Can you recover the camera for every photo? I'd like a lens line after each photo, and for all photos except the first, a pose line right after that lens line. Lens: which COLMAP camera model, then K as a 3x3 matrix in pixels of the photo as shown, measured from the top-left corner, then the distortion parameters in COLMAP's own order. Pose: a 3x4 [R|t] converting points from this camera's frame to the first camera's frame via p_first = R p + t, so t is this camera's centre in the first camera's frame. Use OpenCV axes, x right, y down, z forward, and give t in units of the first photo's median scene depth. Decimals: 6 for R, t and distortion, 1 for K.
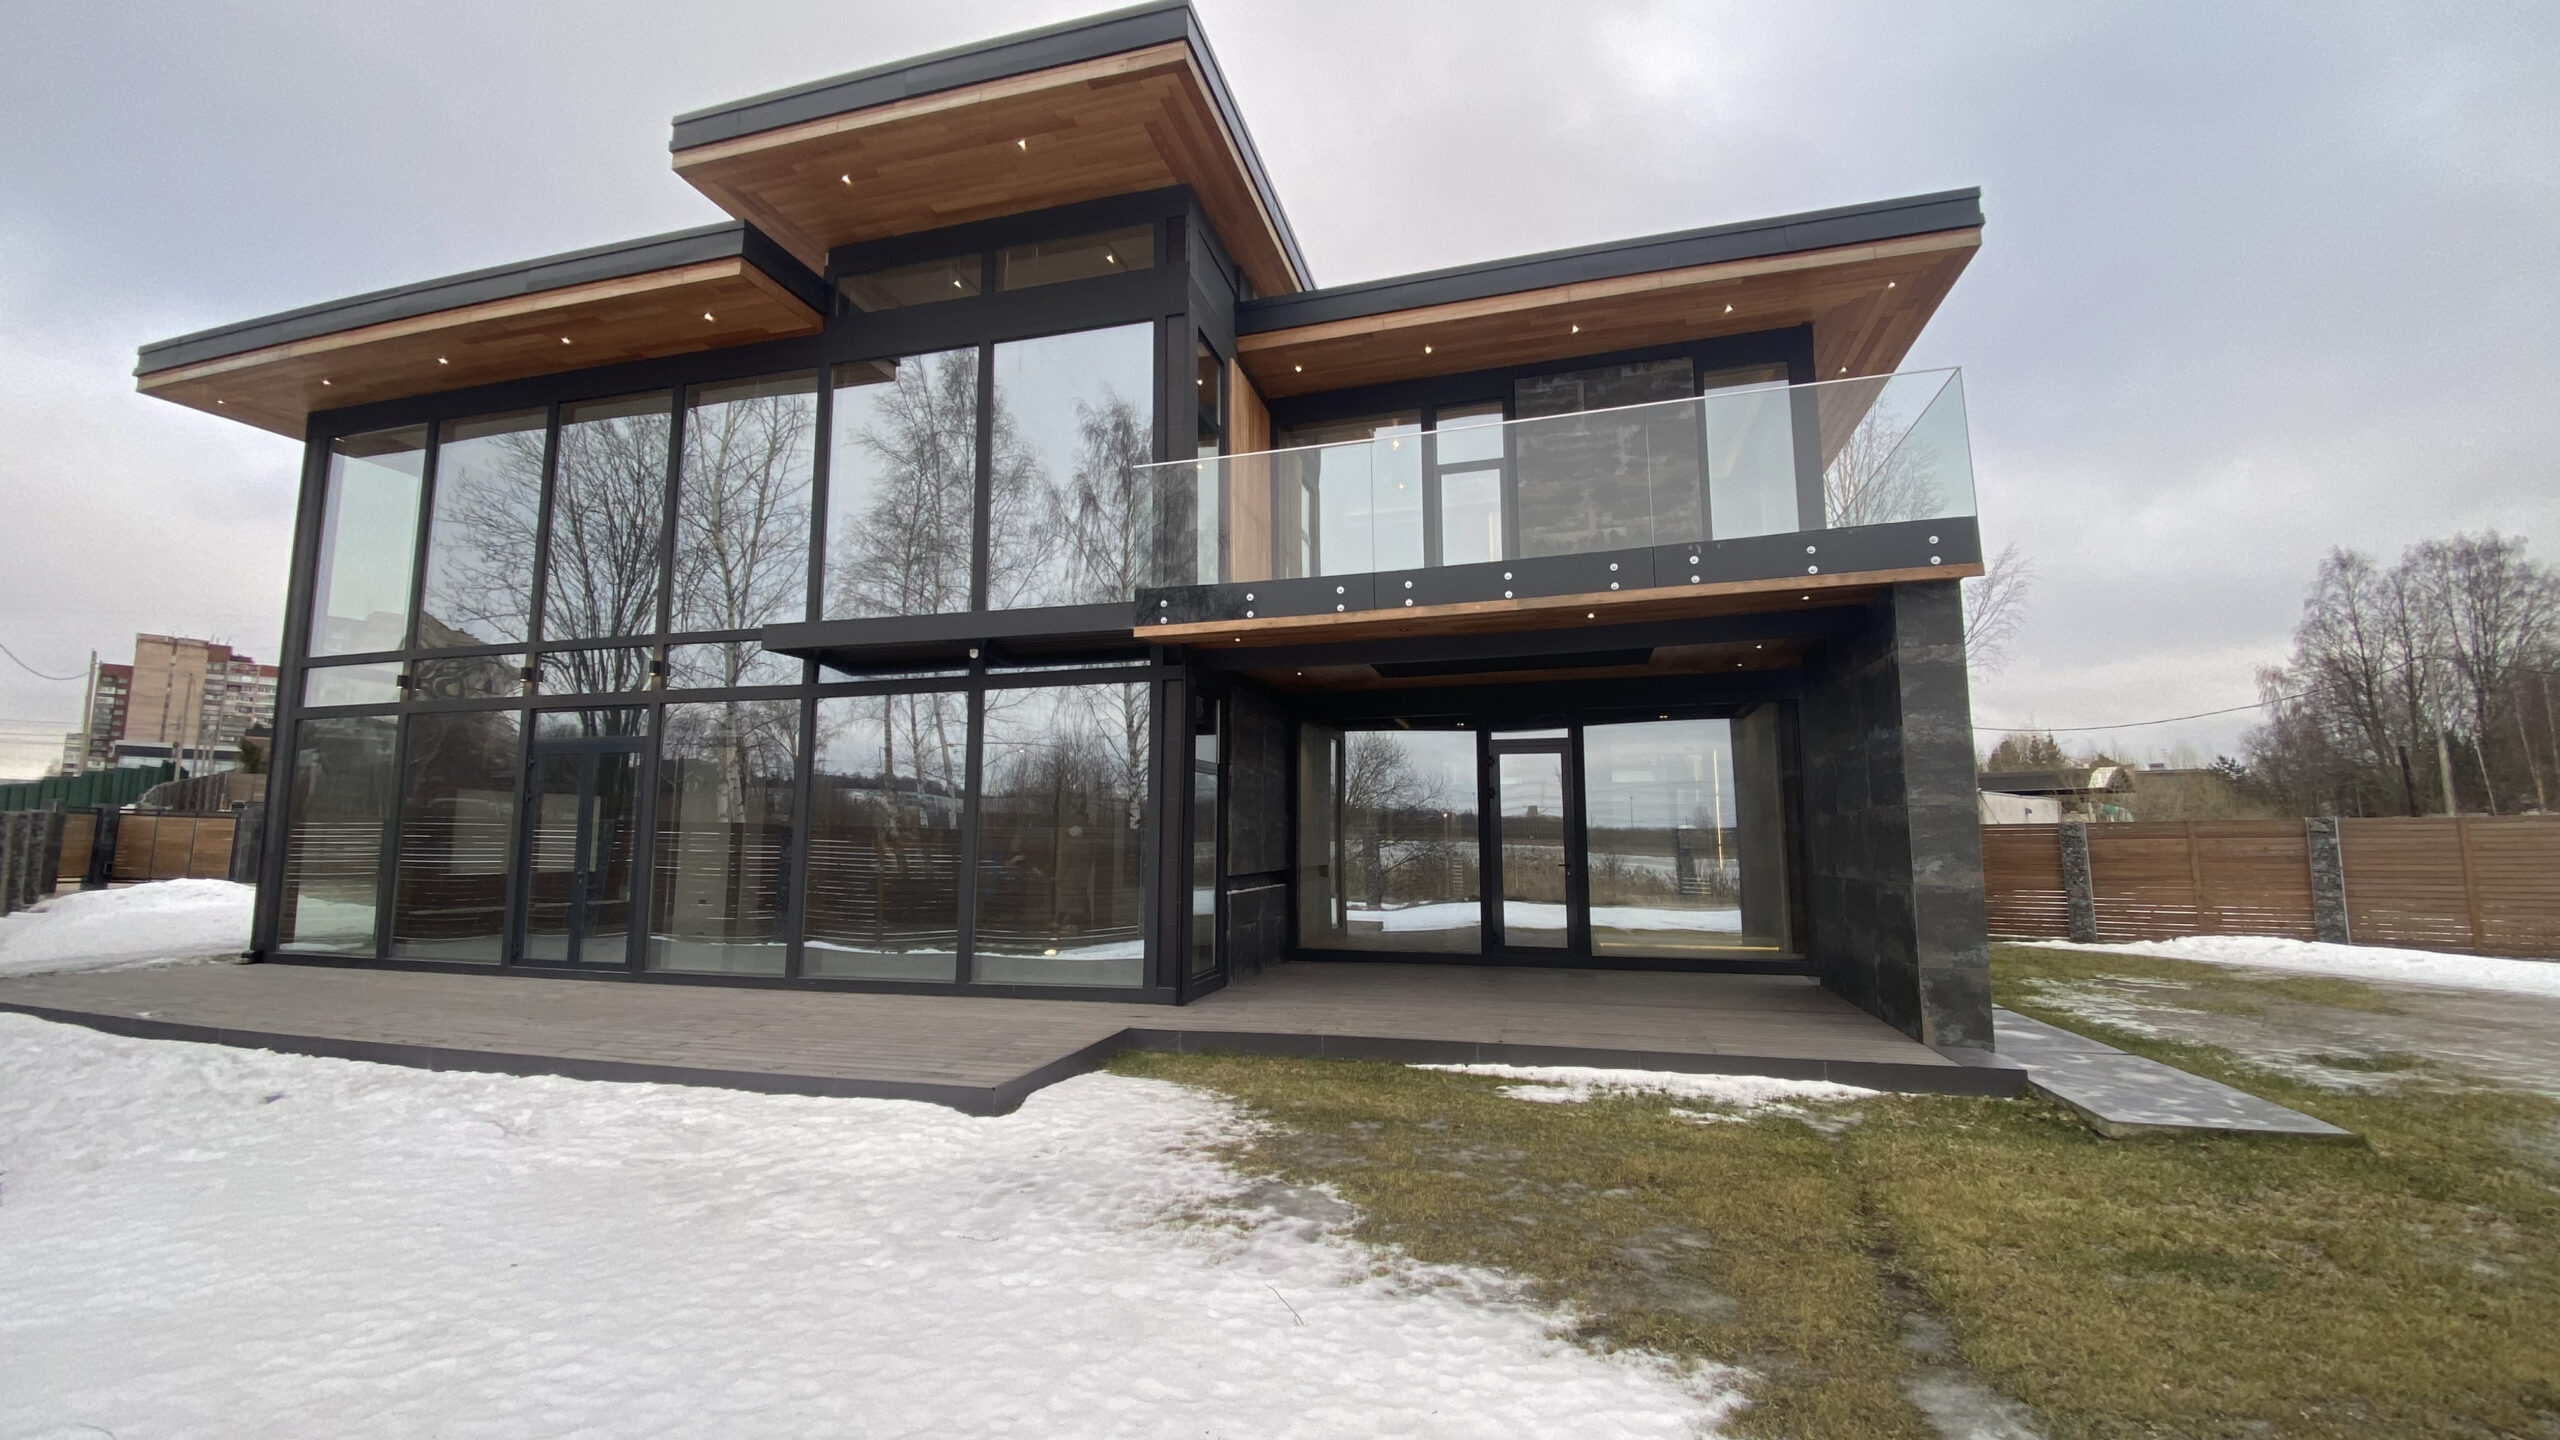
lens RADIAL K [[1030.3, 0, 1281.3], [0, 1030.3, 709.5], [0, 0, 1]] dist [0.056816, -0.037370]
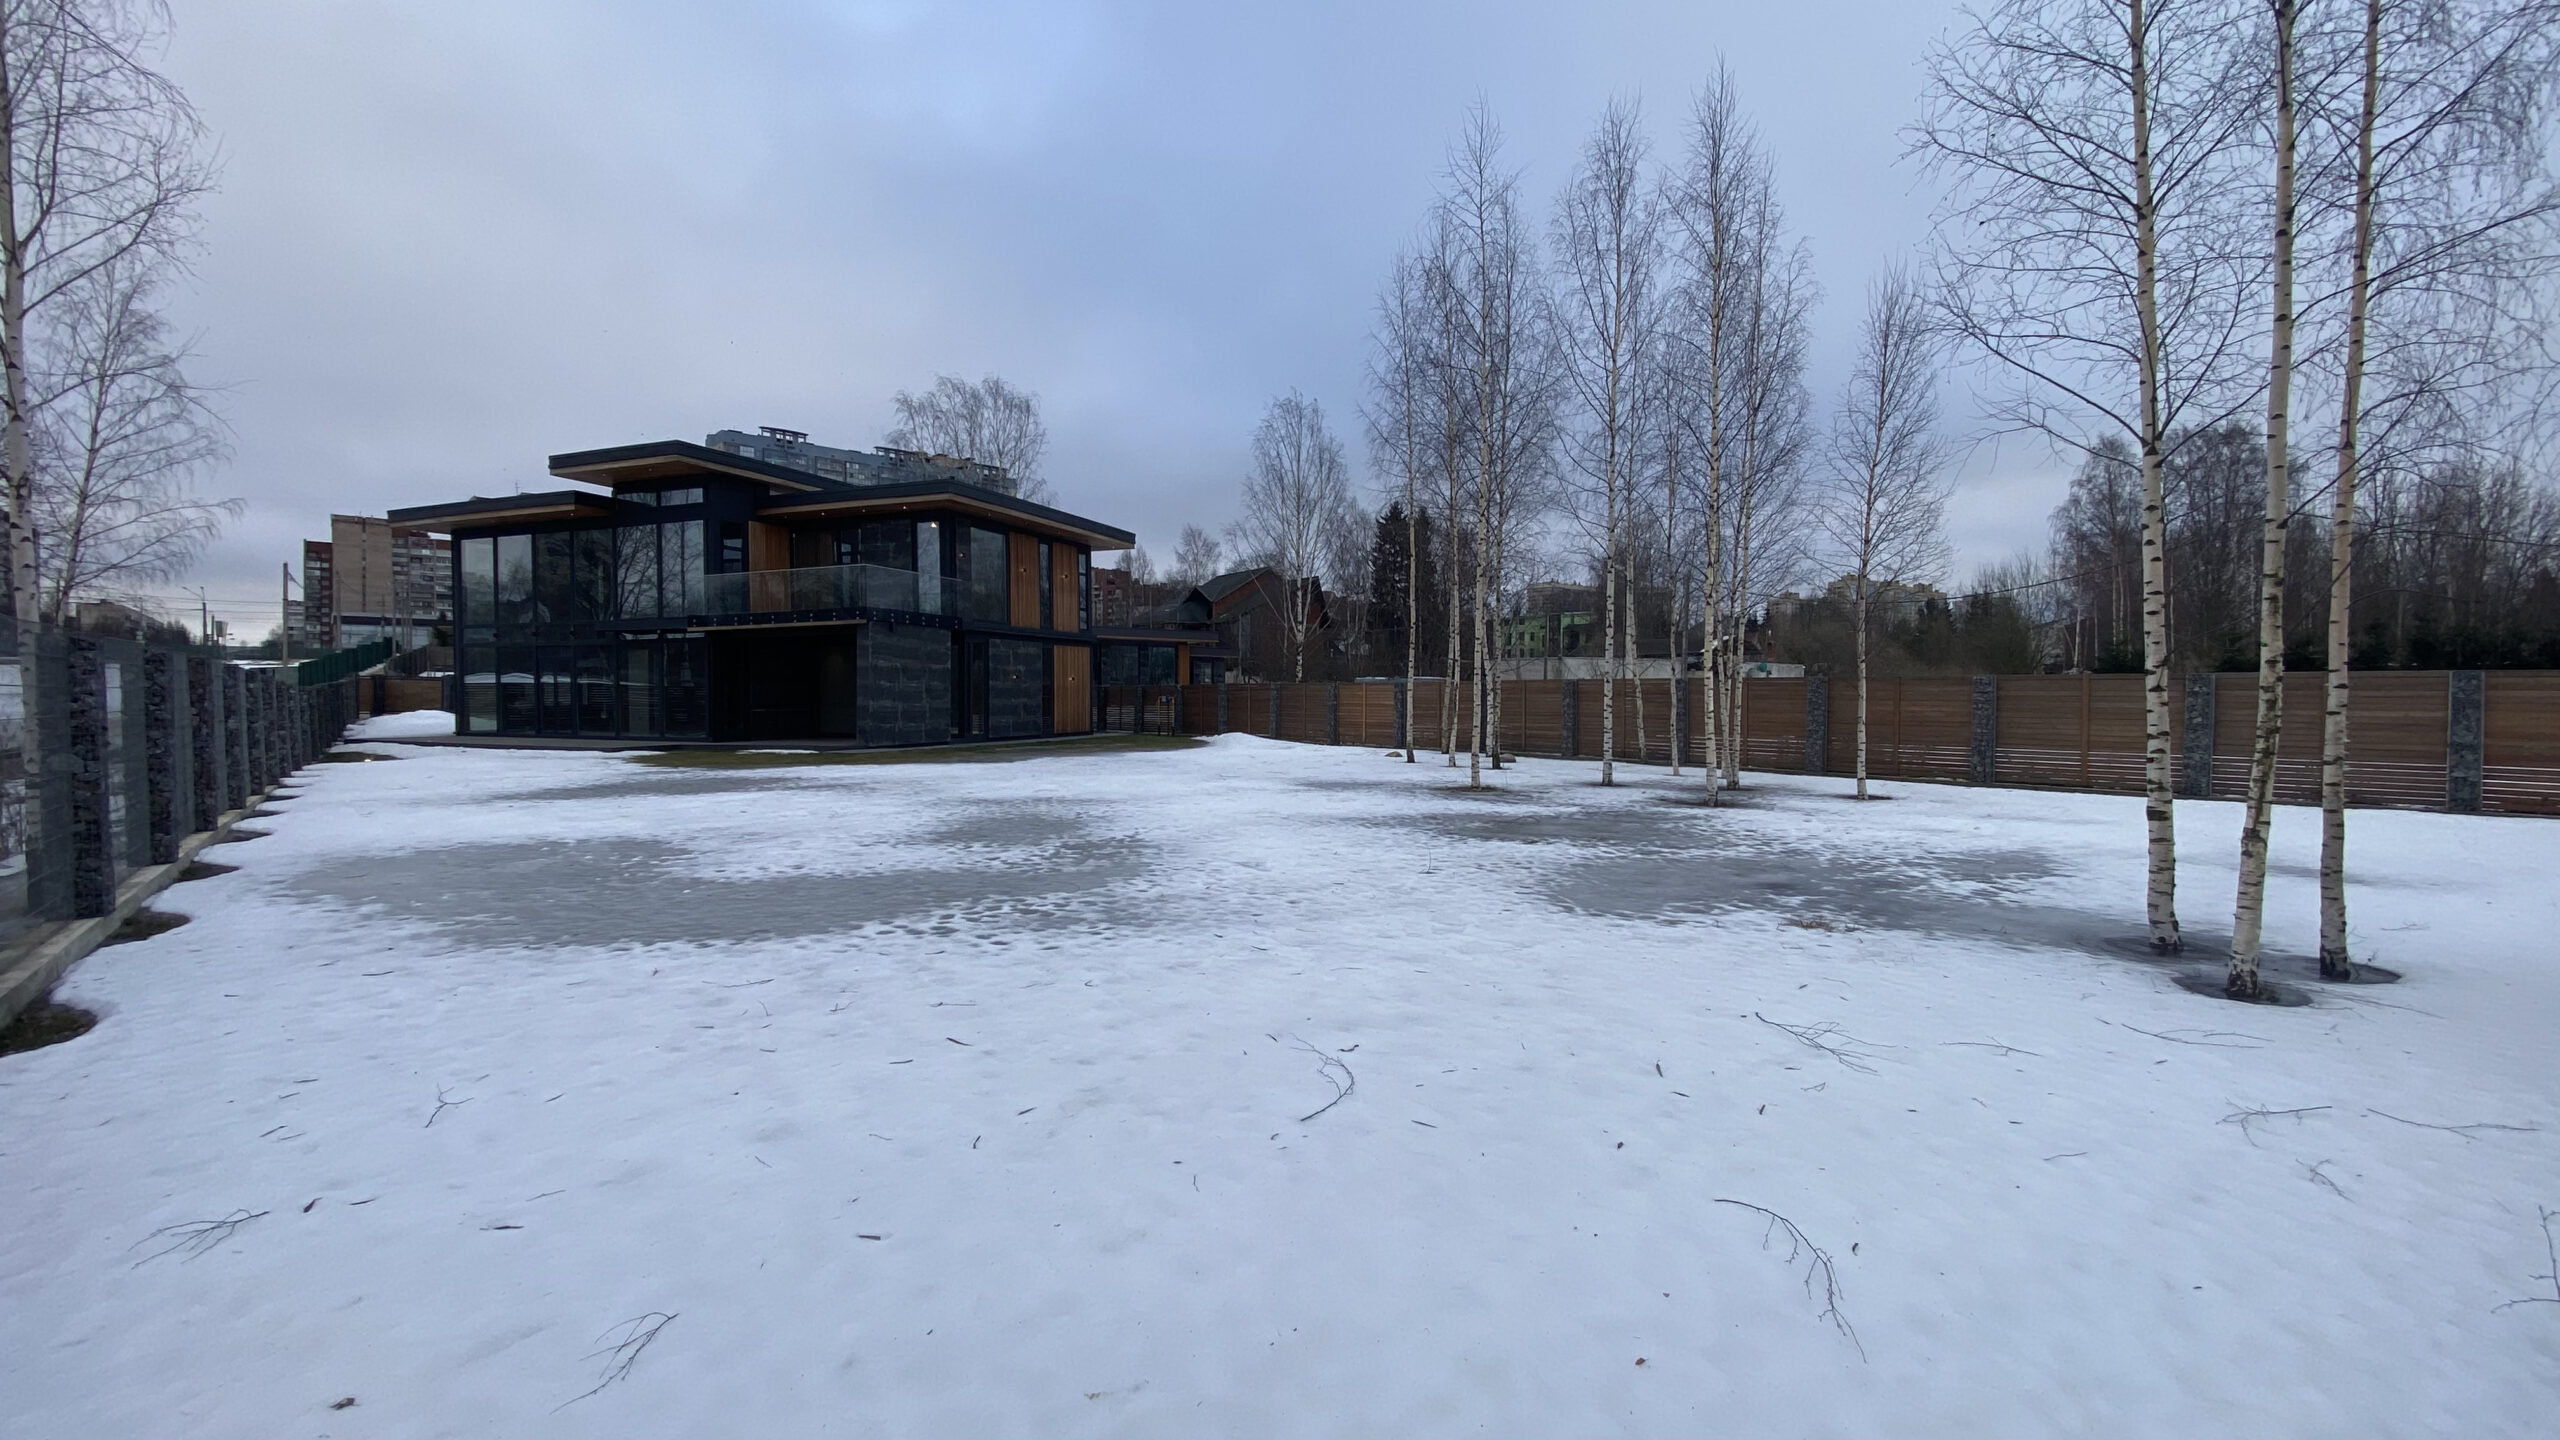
lens RADIAL K [[1027.4, 0, 1276.0], [0, 1027.4, 712.5], [0, 0, 1]] dist [0.053228, -0.043839]
pose [[0.994970, 0.001821, -0.100161, 1.758792], [0.012619, 0.989592, 0.143348, -0.227658], [0.099379, -0.143890, 0.984591, -1.807327]]
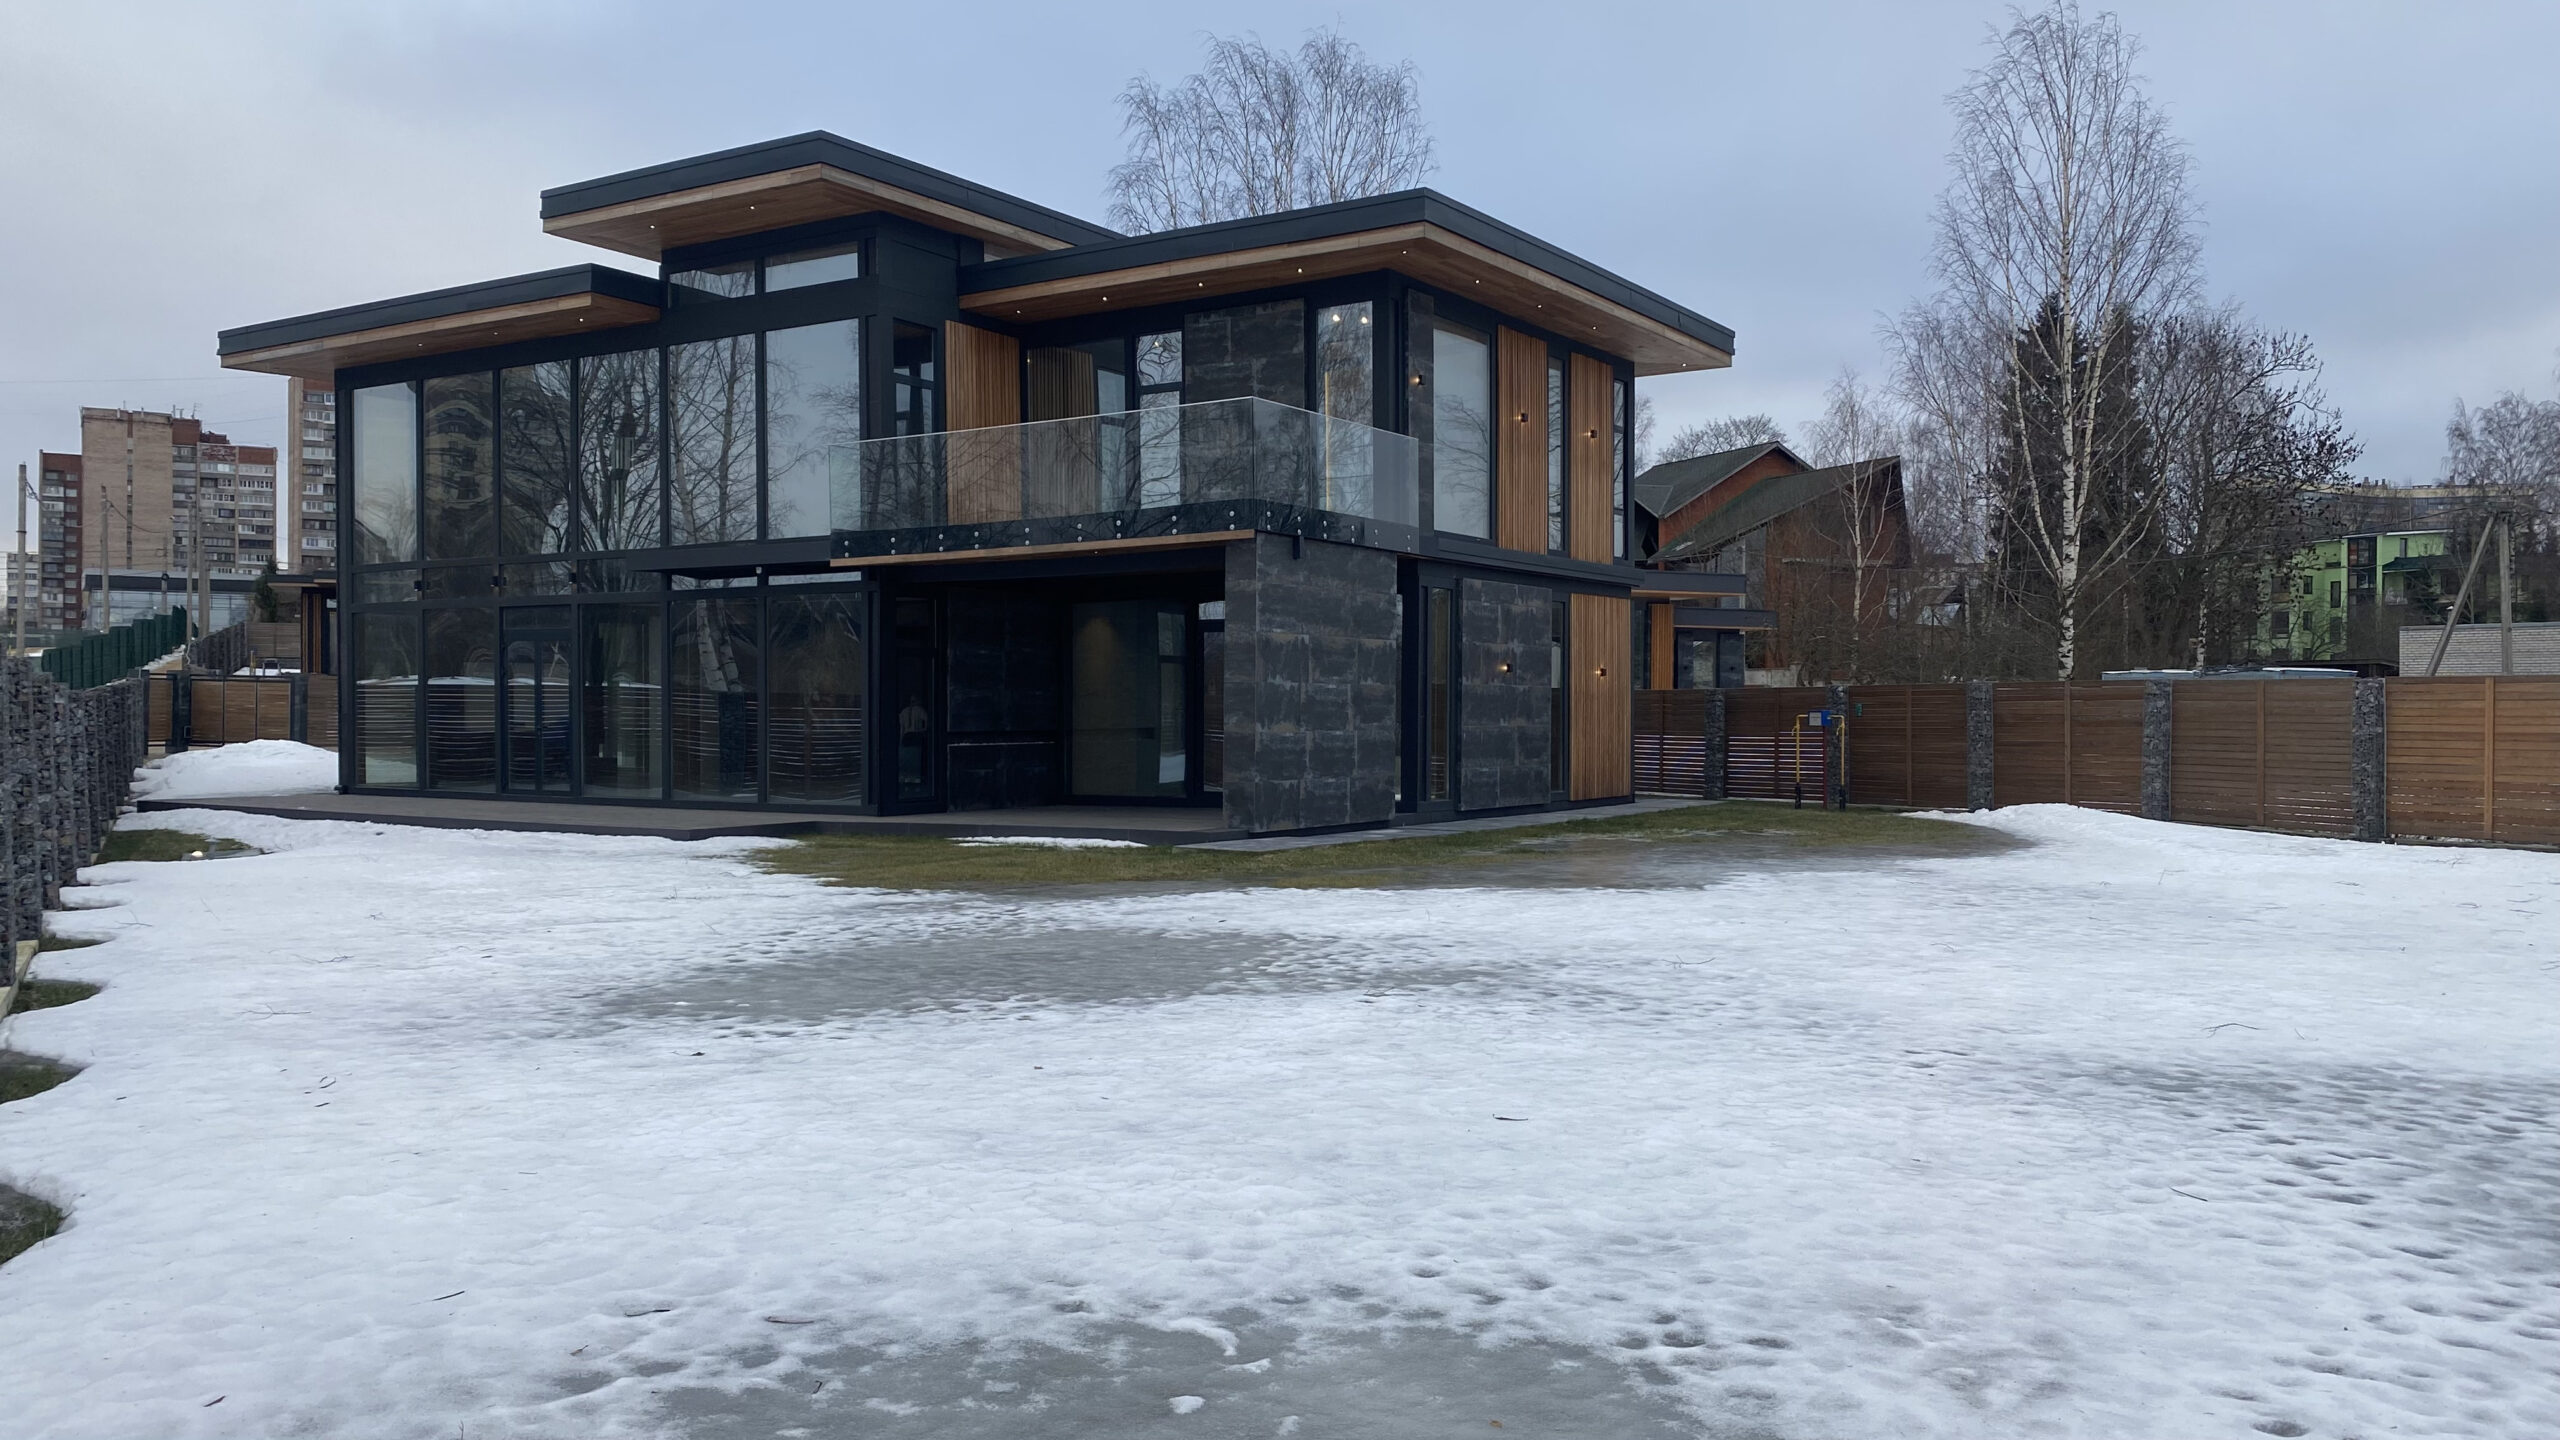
lens RADIAL K [[1950.4, 0, 1274.4], [0, 1950.4, 711.1], [0, 0, 1]] dist [0.101396, -0.136936]
pose [[0.957153, 0.000401, -0.289583, 1.082725], [0.036483, 0.991865, 0.121958, -0.157831], [0.287275, -0.127297, 0.949351, -1.267976]]
